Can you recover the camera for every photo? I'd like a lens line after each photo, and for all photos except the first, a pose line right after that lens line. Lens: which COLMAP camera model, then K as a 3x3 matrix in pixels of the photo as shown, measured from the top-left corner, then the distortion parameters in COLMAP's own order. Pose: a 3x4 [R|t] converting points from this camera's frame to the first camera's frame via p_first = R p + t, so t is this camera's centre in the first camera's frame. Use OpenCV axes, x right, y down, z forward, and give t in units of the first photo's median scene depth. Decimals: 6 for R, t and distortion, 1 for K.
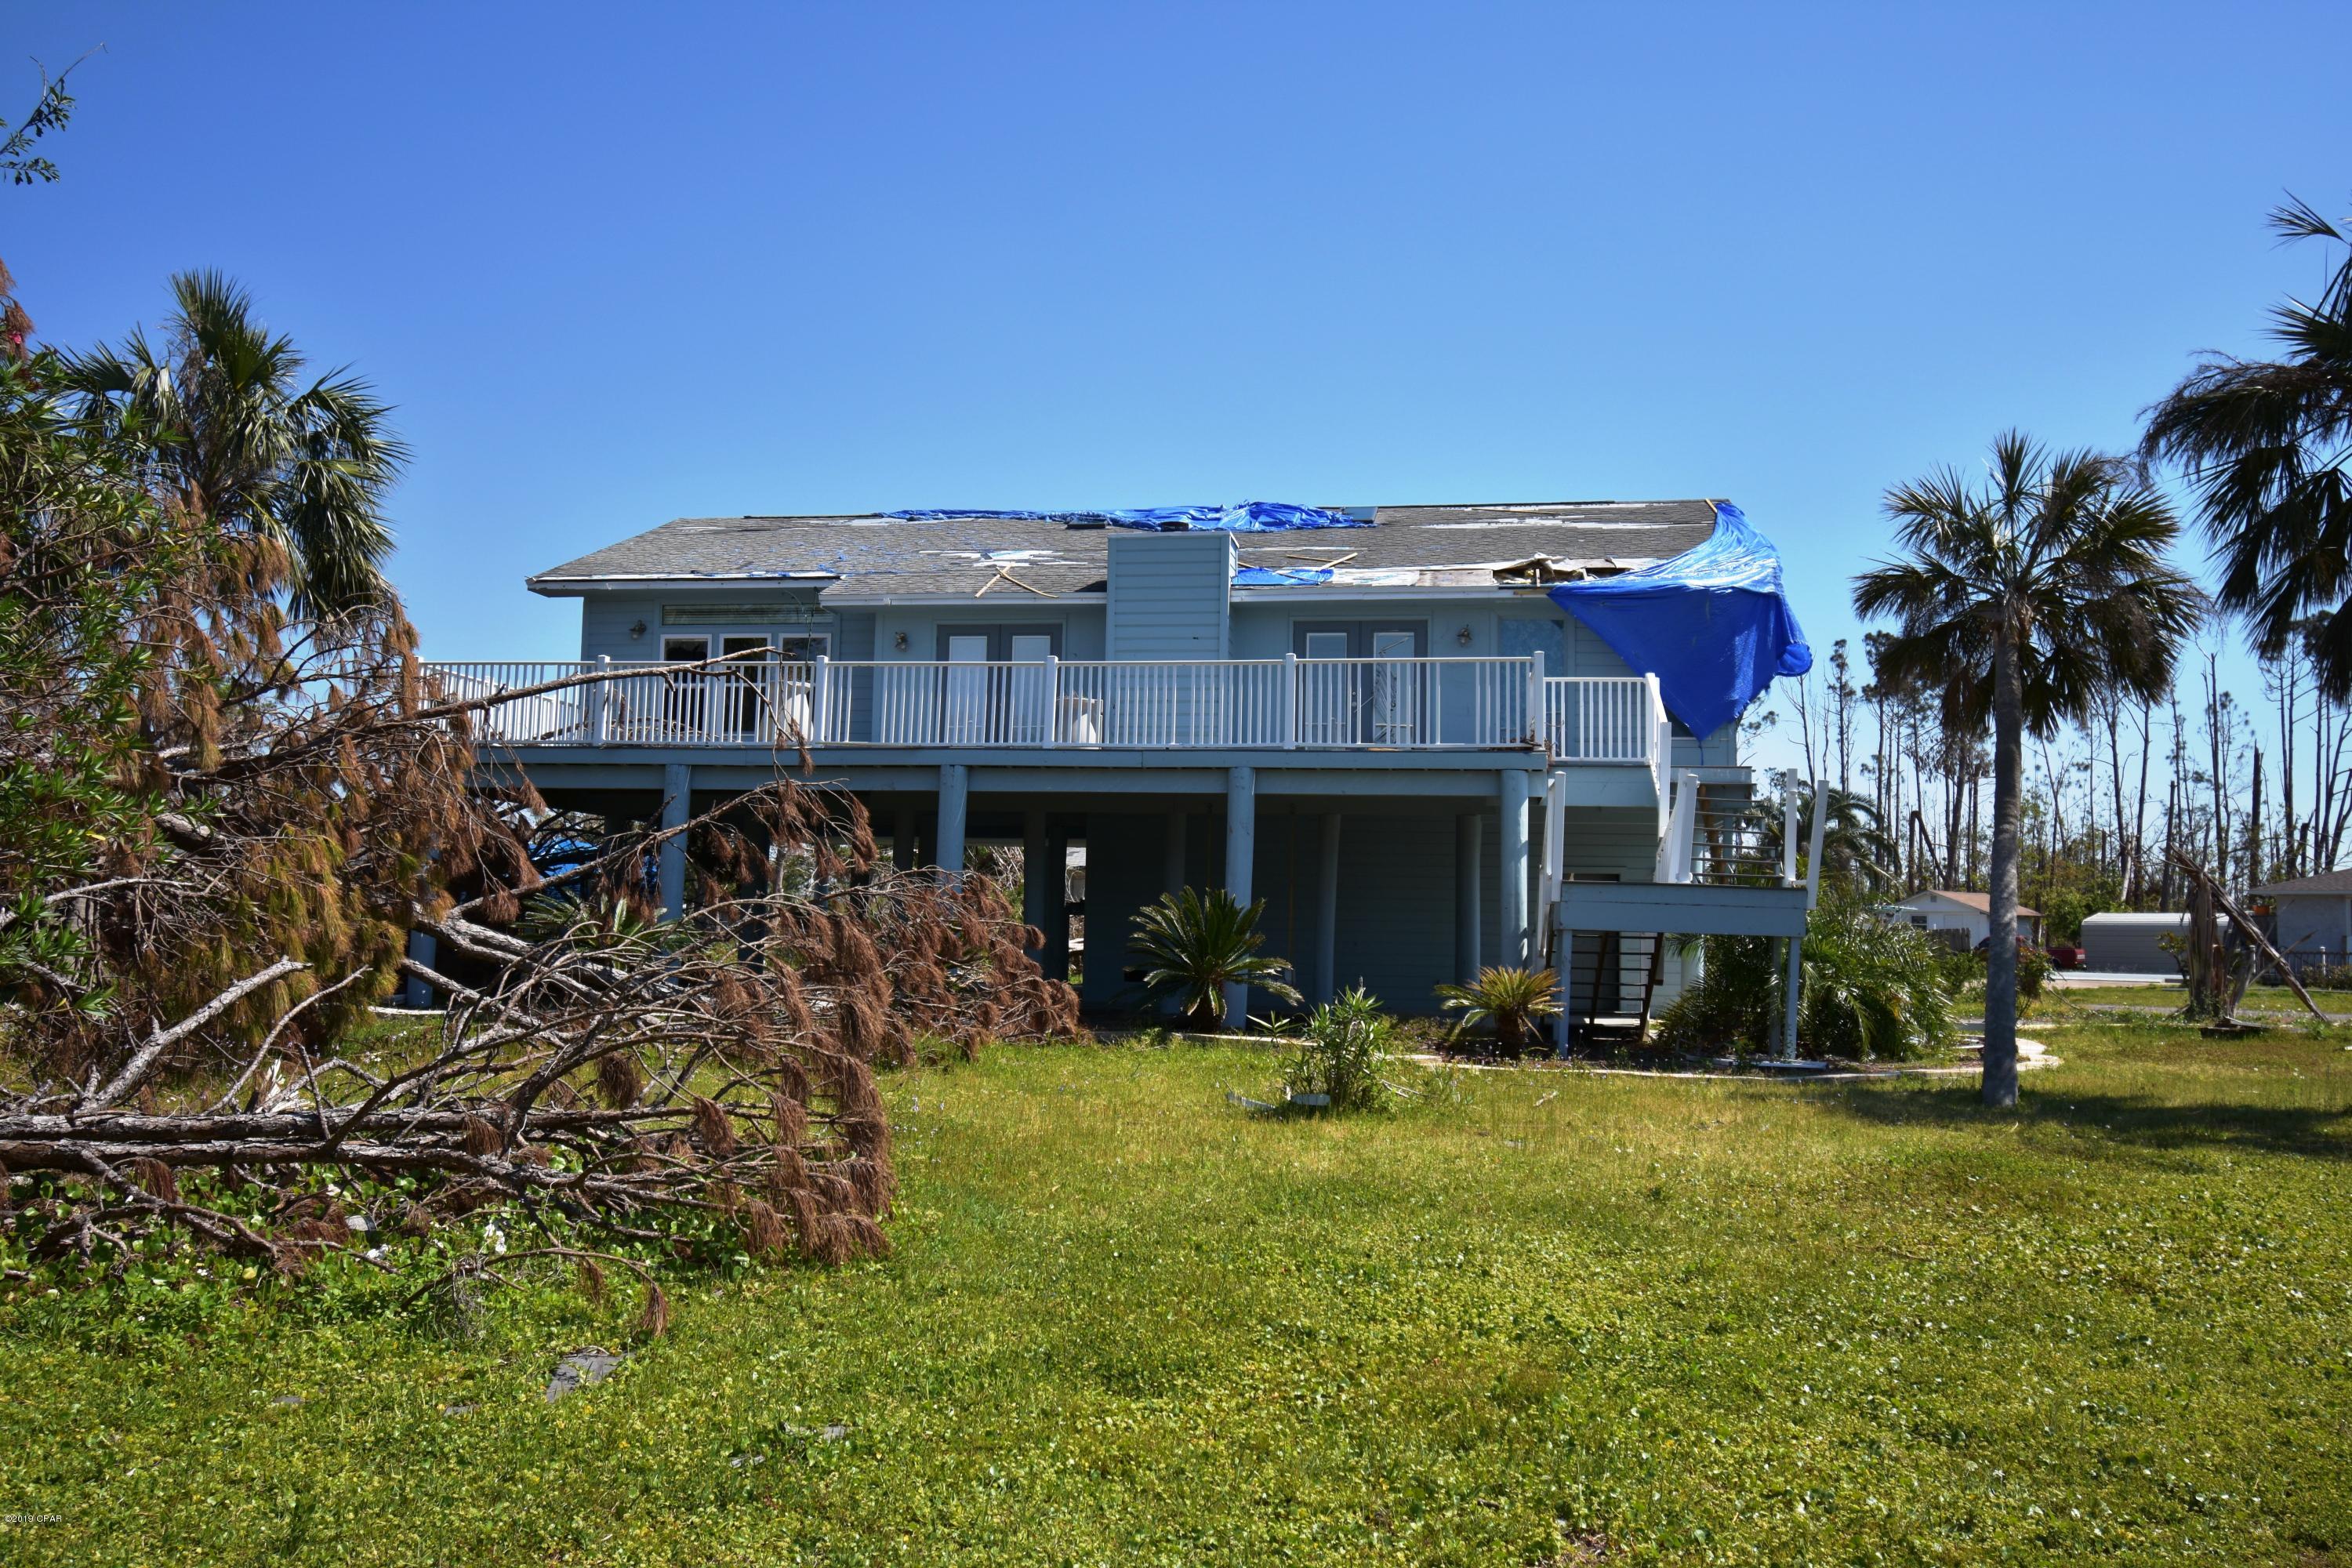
lens RADIAL K [[1815.6, 0, 1176.0], [0, 1815.6, 784.0], [0, 0, 1]] dist [-0.009967, -0.002817]
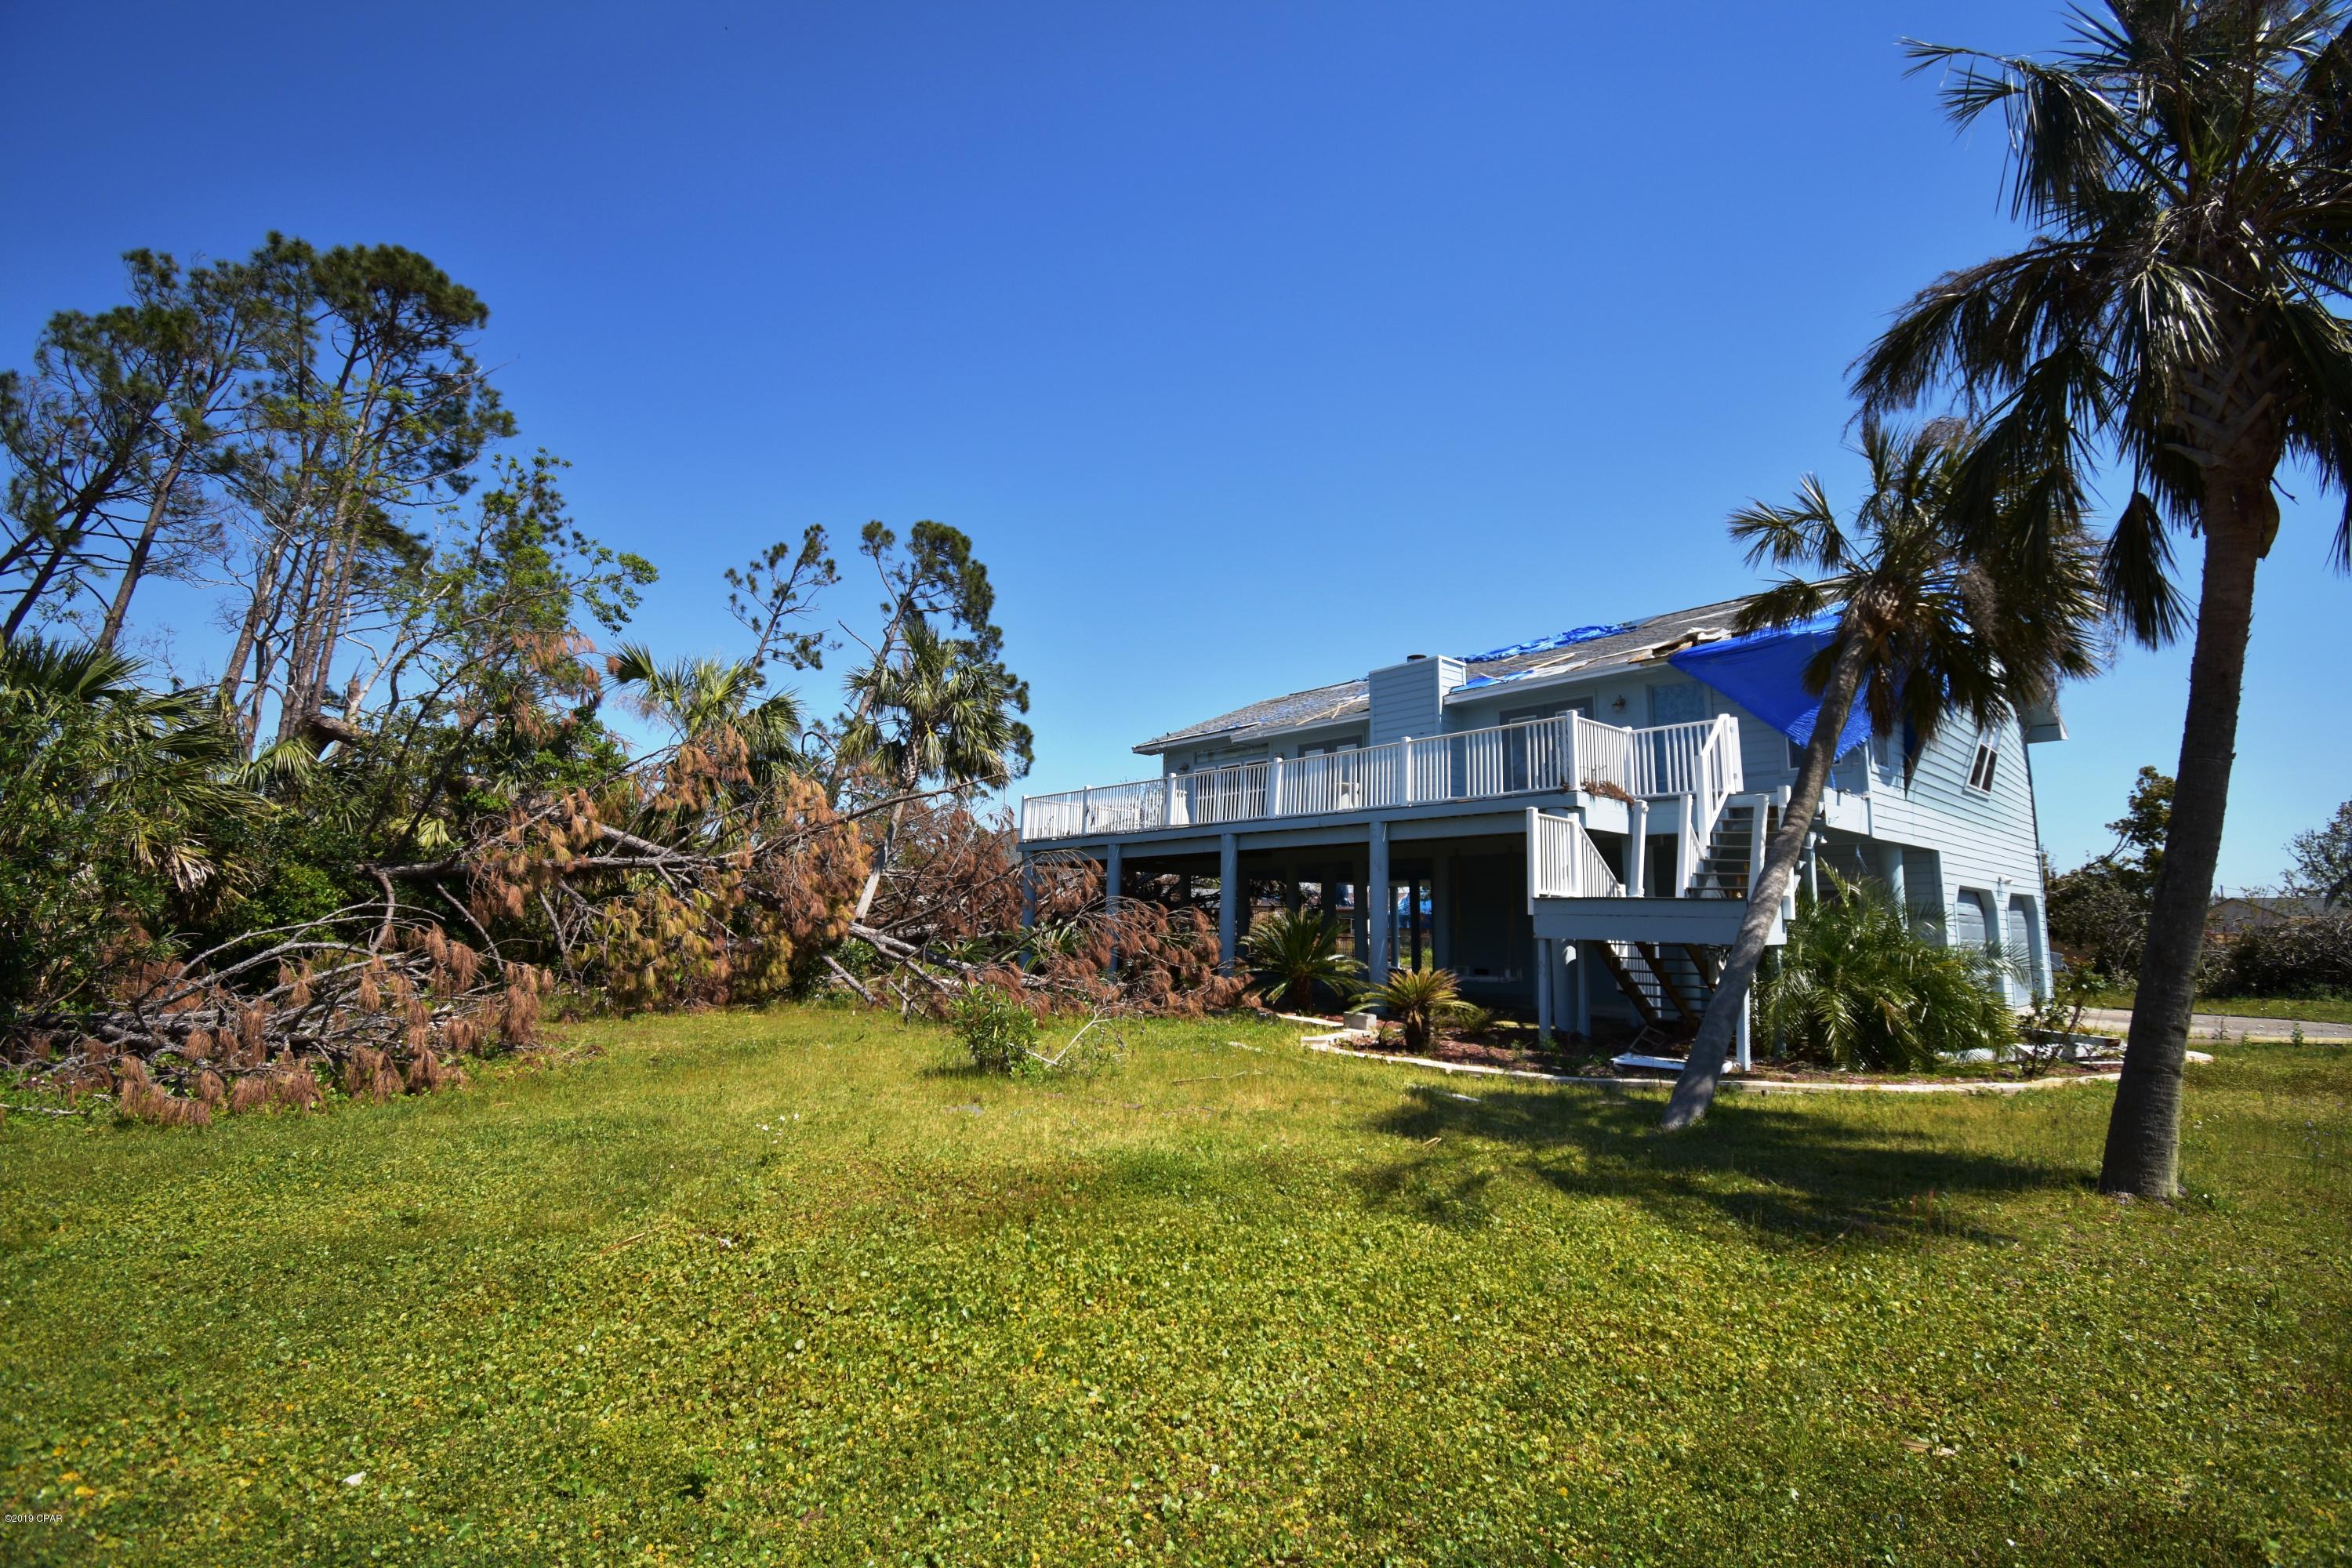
lens RADIAL K [[1055.1, 0, 1176.0], [0, 1055.1, 784.0], [0, 0, 1]] dist [0.001680, -0.014929]
pose [[0.773605, -0.097117, -0.626181, 0.088161], [0.052598, 0.994617, -0.089278, 0.005345], [0.631481, 0.036130, 0.774549, 0.056745]]
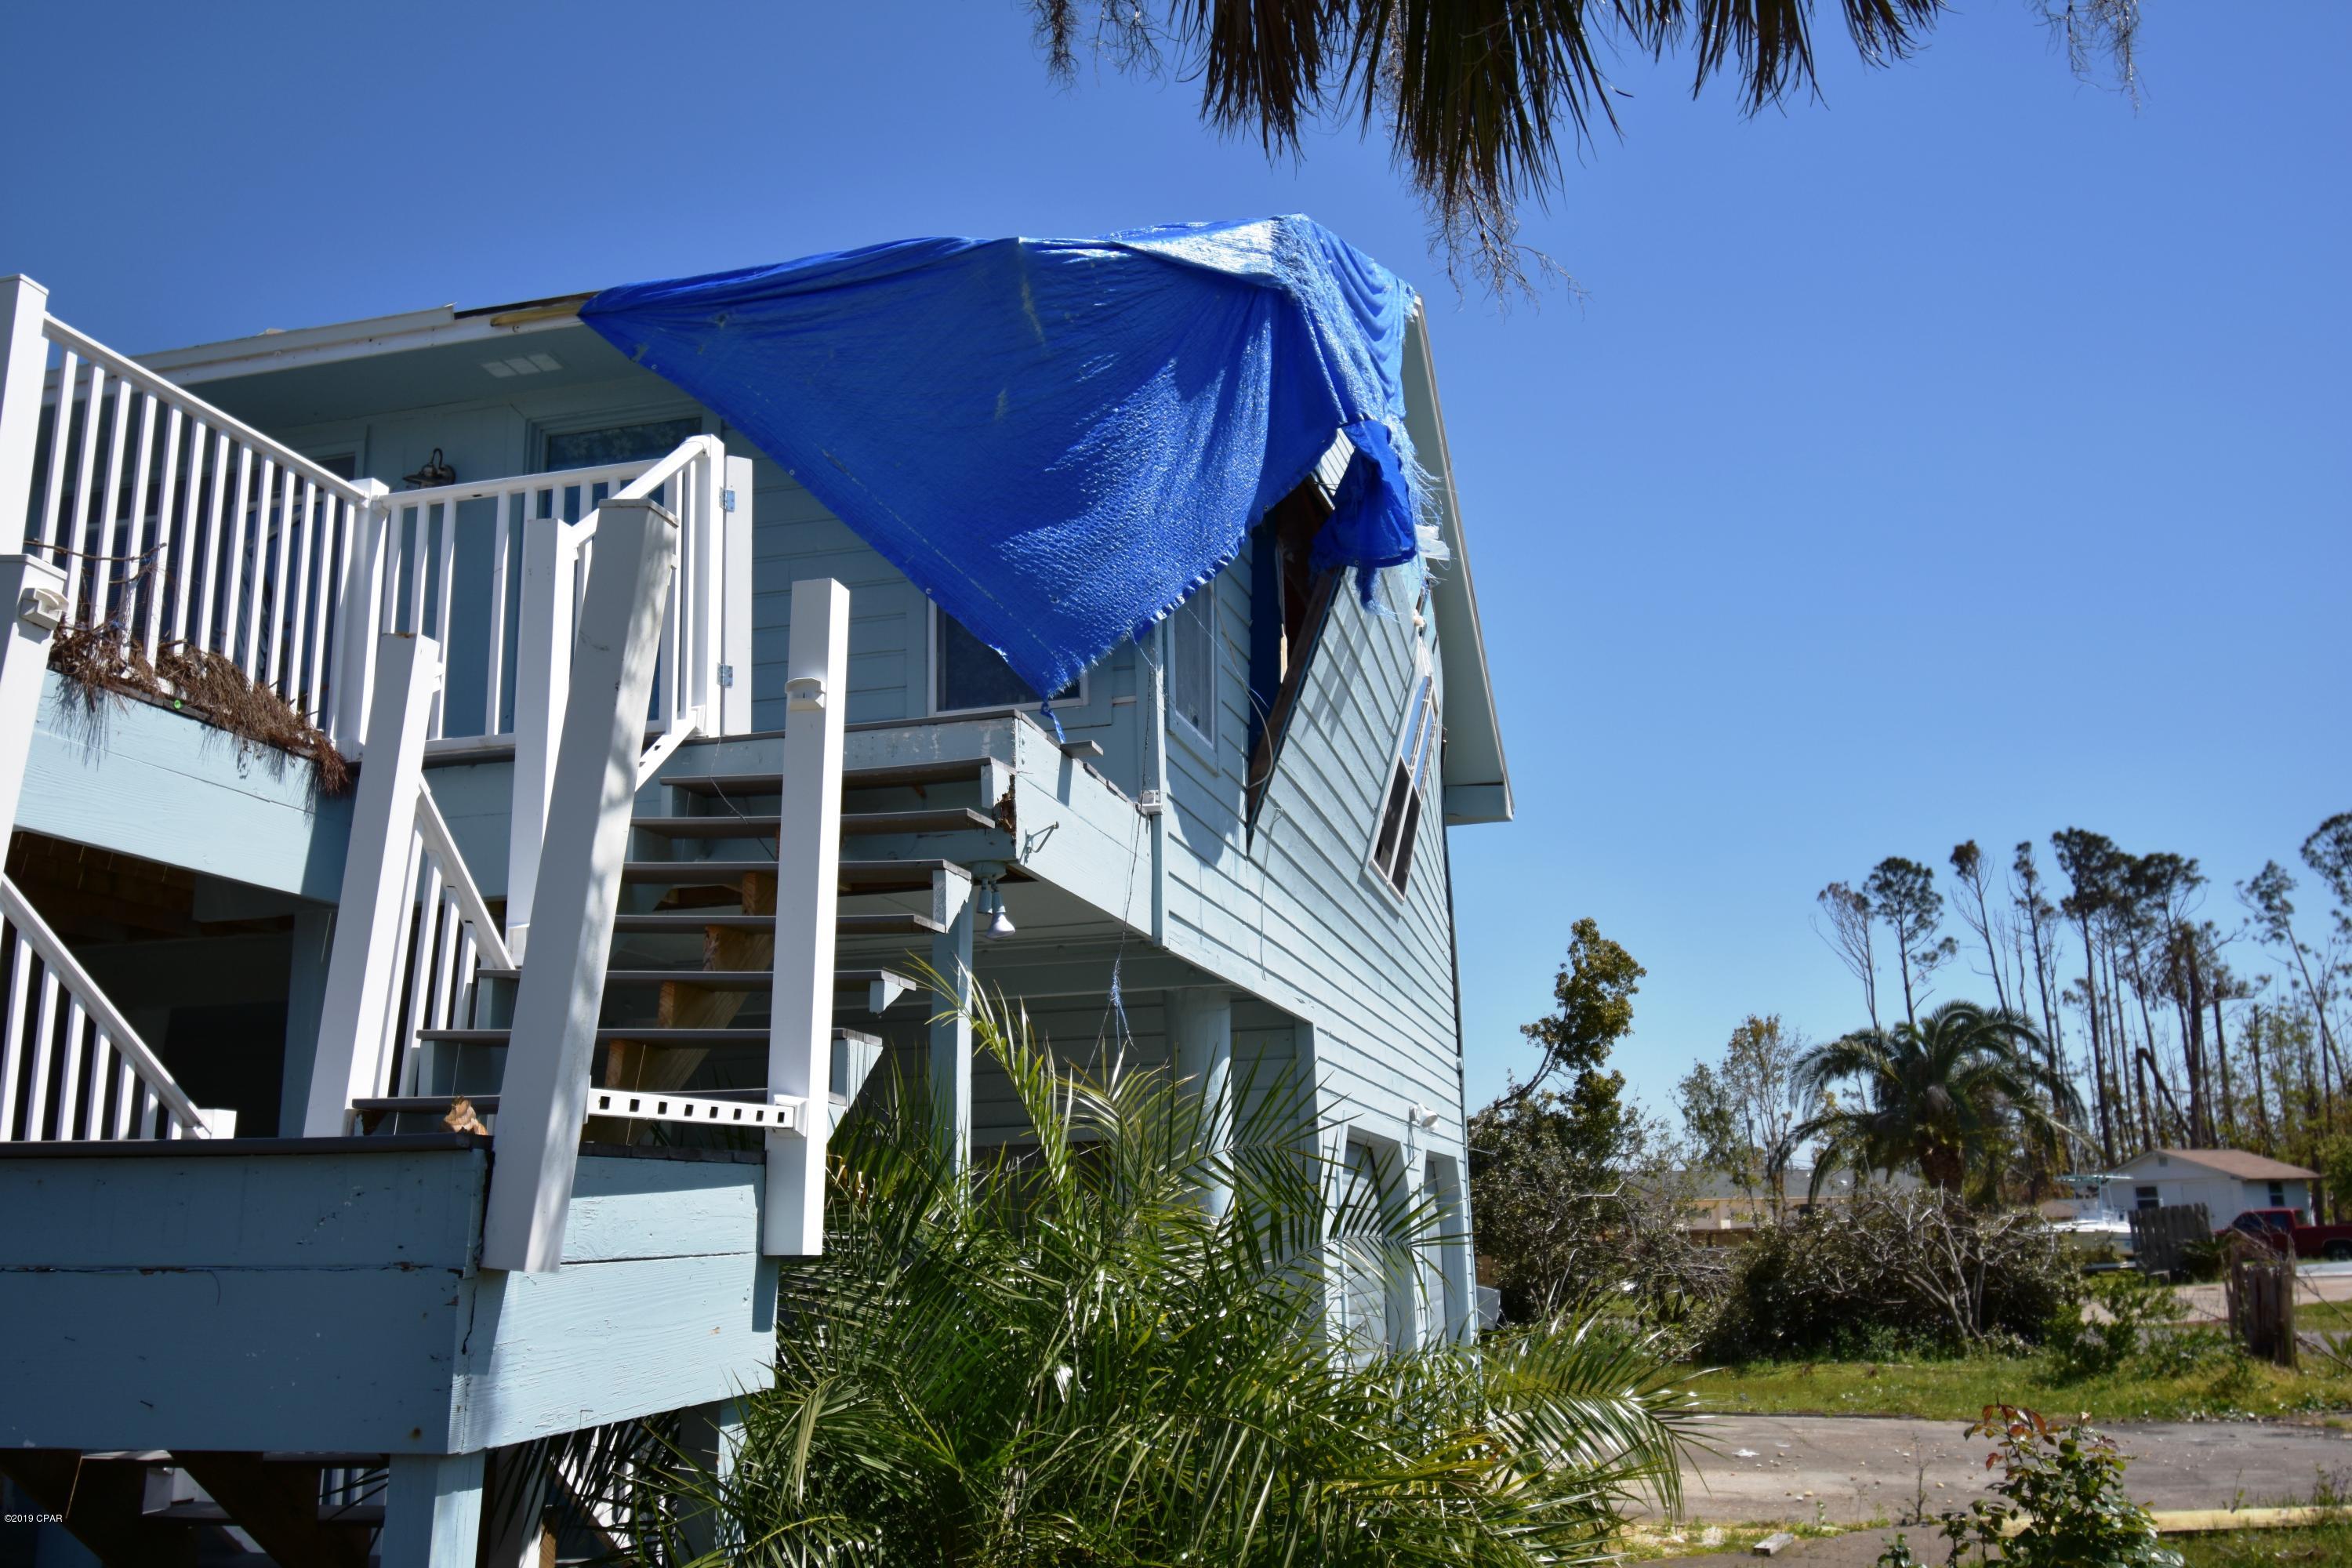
lens RADIAL K [[1949.2, 0, 1173.9], [0, 1949.2, 749.9], [0, 0, 1]] dist [-0.024056, -0.005741]
pose [[0.994871, -0.068591, -0.074348, 0.077695], [0.054962, 0.983572, -0.171944, 0.010574], [0.084921, 0.166976, 0.982297, 0.151479]]
